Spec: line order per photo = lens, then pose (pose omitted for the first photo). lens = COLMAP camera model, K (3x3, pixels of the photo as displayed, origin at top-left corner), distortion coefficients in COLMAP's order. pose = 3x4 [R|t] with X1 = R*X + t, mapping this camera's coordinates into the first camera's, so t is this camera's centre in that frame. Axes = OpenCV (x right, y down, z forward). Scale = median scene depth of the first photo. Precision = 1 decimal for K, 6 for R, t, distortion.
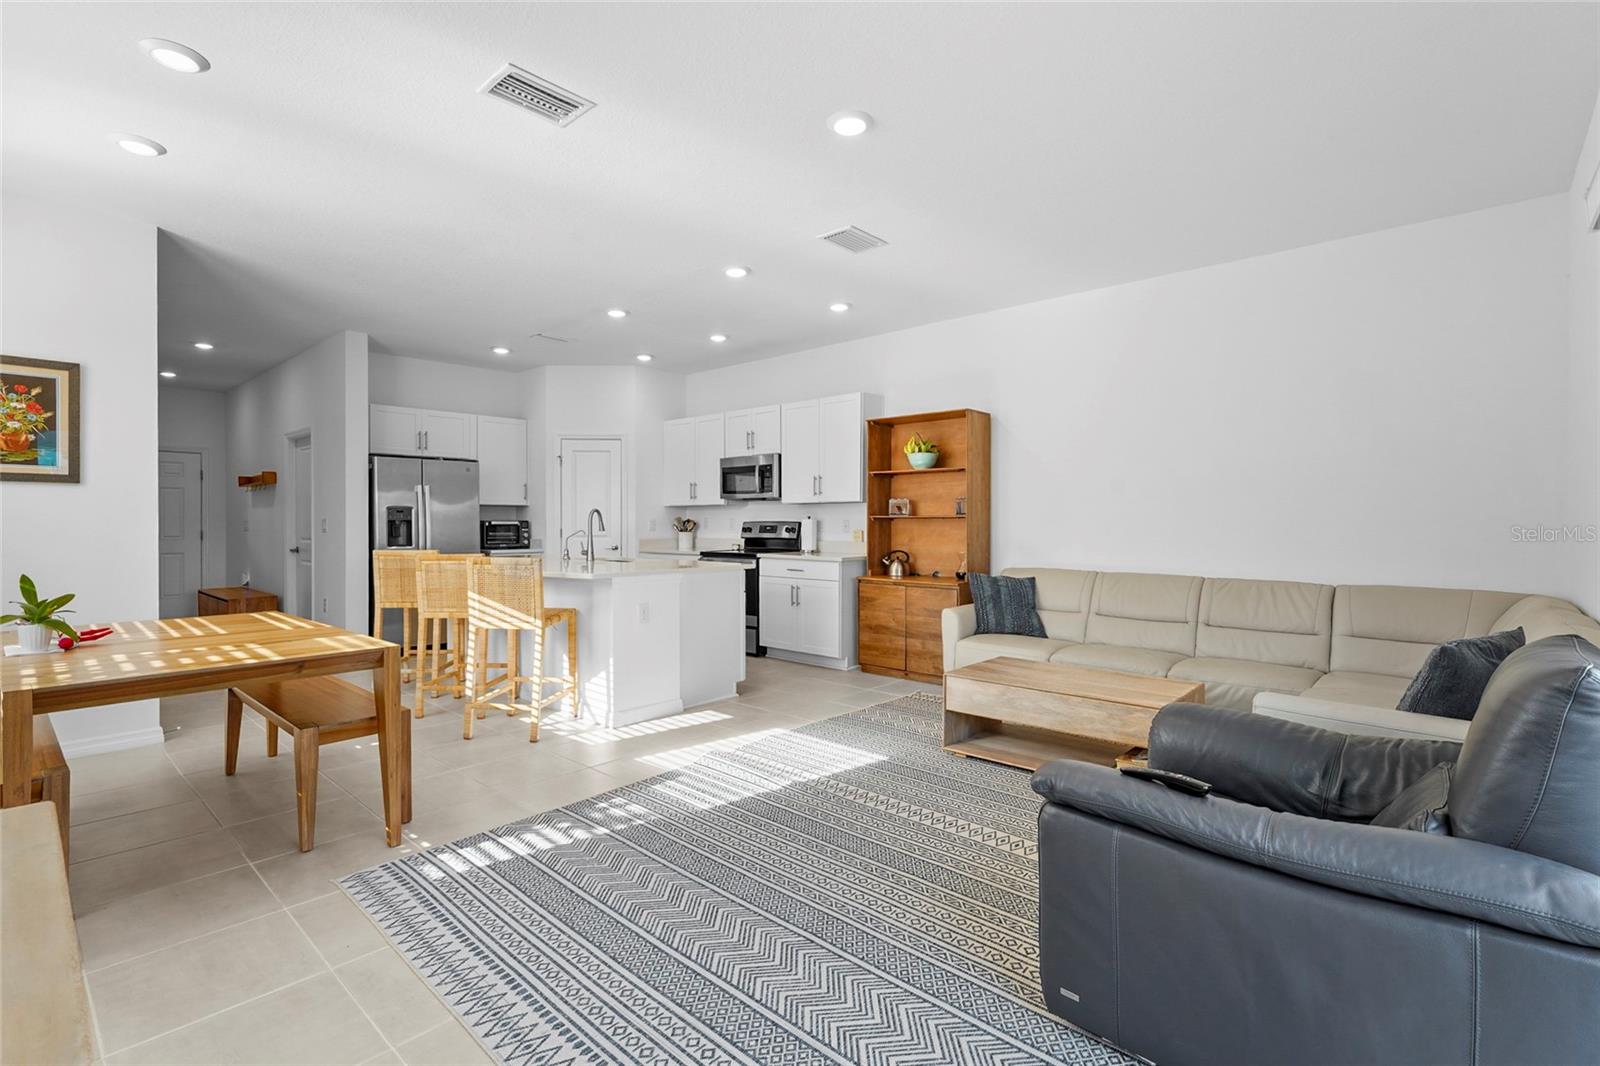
lens RADIAL K [[743.2, 0, 797.8], [0, 743.2, 523.9], [0, 0, 1]] dist [-0.002633, 0.000248]
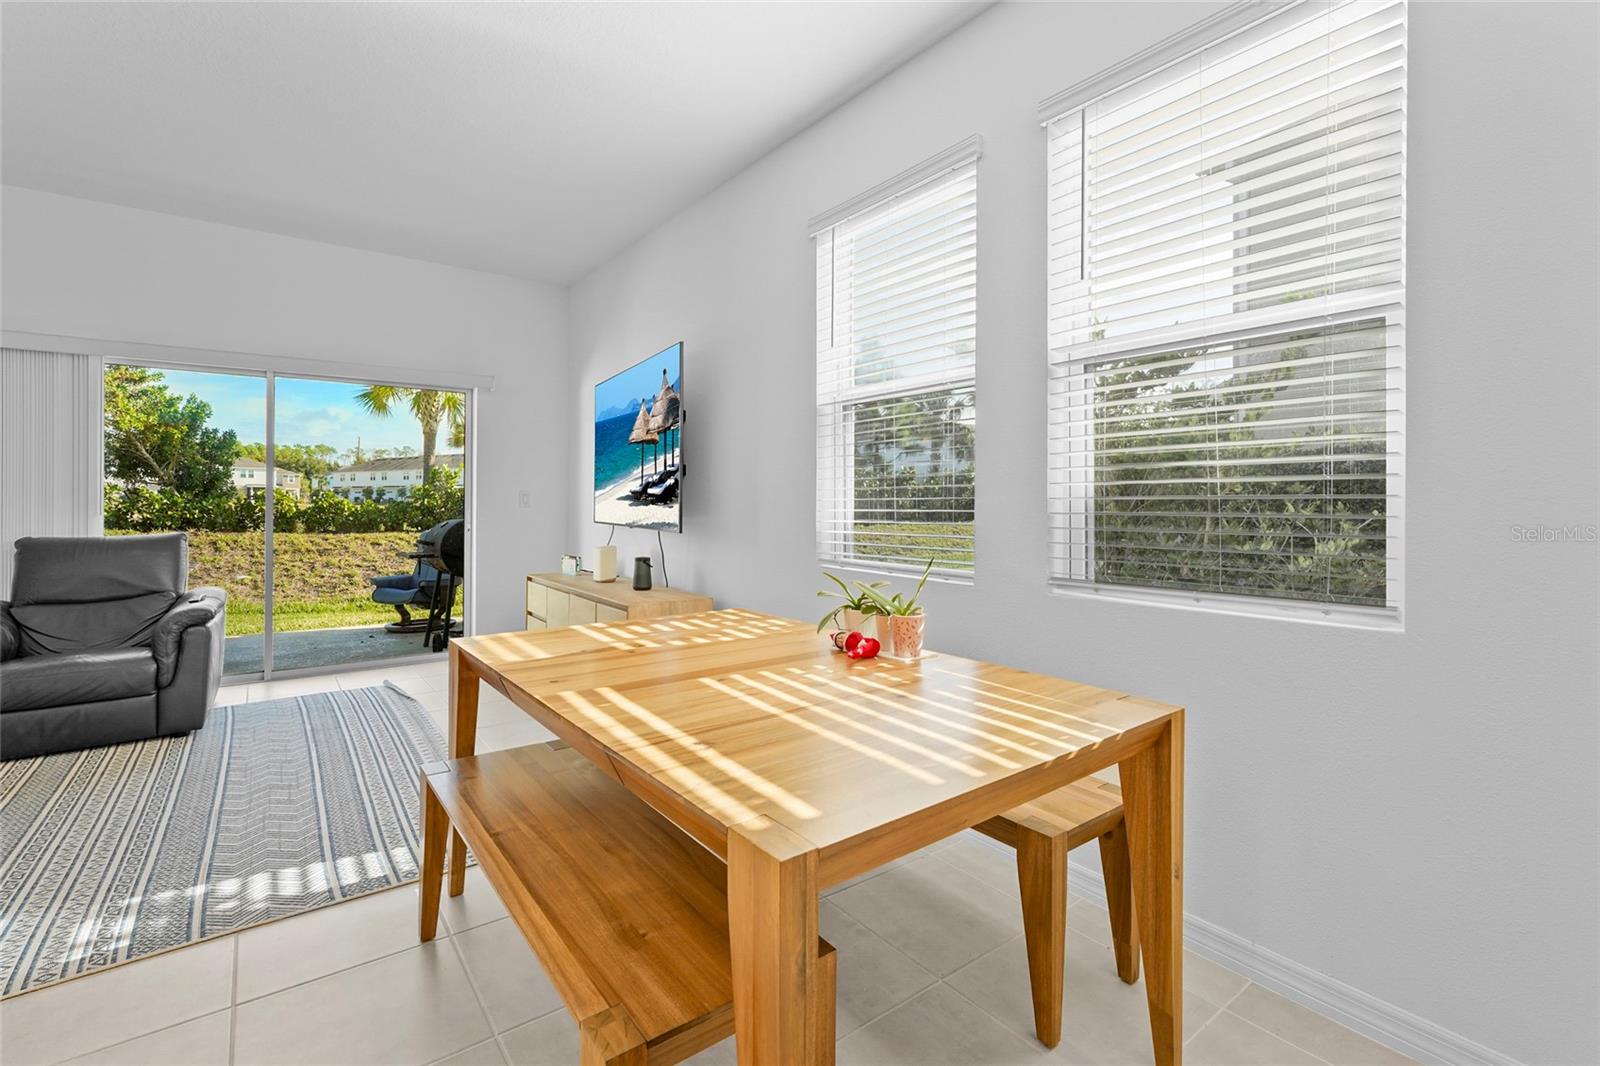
lens RADIAL K [[722.5, 0, 805.4], [0, 722.5, 494.0], [0, 0, 1]] dist [-0.001226, -0.000444]
pose [[-0.983508, -0.002704, 0.180845, -0.487401], [-0.003478, 0.999986, -0.003962, 0.006024], [-0.180832, -0.004526, -0.983504, 0.783298]]
